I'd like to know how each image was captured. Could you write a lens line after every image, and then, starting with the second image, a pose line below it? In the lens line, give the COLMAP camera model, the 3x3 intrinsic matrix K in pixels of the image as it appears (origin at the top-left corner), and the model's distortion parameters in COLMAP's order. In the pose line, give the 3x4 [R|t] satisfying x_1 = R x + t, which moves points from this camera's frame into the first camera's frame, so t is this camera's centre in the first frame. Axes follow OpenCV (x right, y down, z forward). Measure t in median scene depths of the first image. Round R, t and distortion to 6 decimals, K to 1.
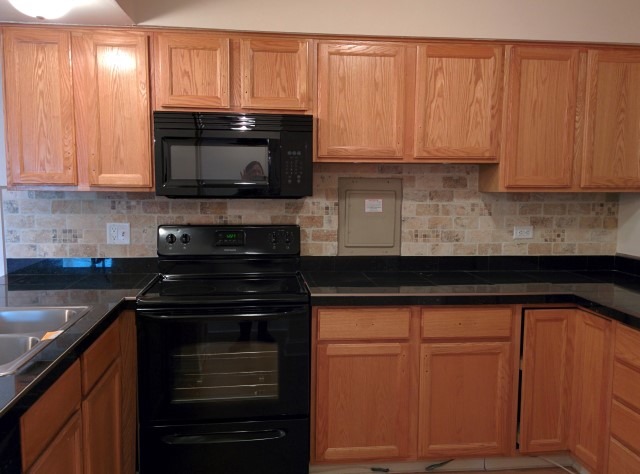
lens RADIAL K [[566.2, 0, 320.0], [0, 566.2, 237.0], [0, 0, 1]] dist [0.030082, -0.000525]
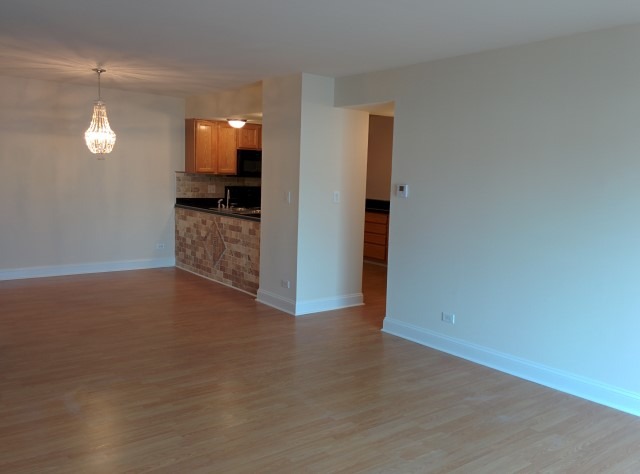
lens RADIAL K [[571.1, 0, 320.1], [0, 571.1, 250.6], [0, 0, 1]] dist [0.009359, -0.002504]
pose [[0.848842, -0.052435, 0.526040, -1.400927], [0.020093, 0.997550, 0.067011, 0.118298], [-0.528265, -0.046312, 0.847816, -1.699494]]
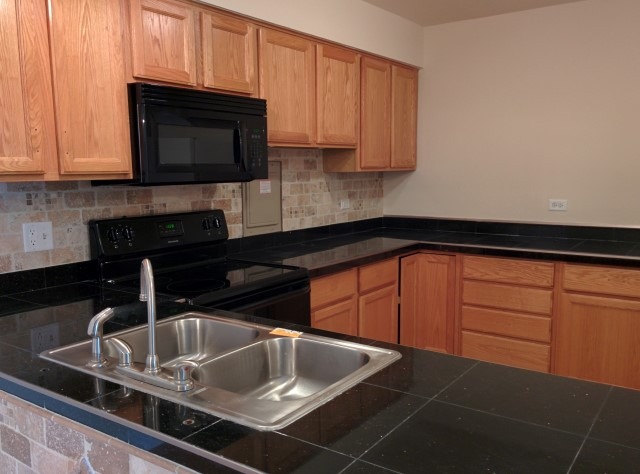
lens RADIAL K [[571.1, 0, 320.1], [0, 571.1, 250.6], [0, 0, 1]] dist [0.009359, -0.002504]
pose [[0.667566, -0.121301, 0.734604, -0.665395], [0.085088, 0.992605, 0.086581, -0.021405], [-0.739673, 0.004707, 0.672950, 0.201688]]
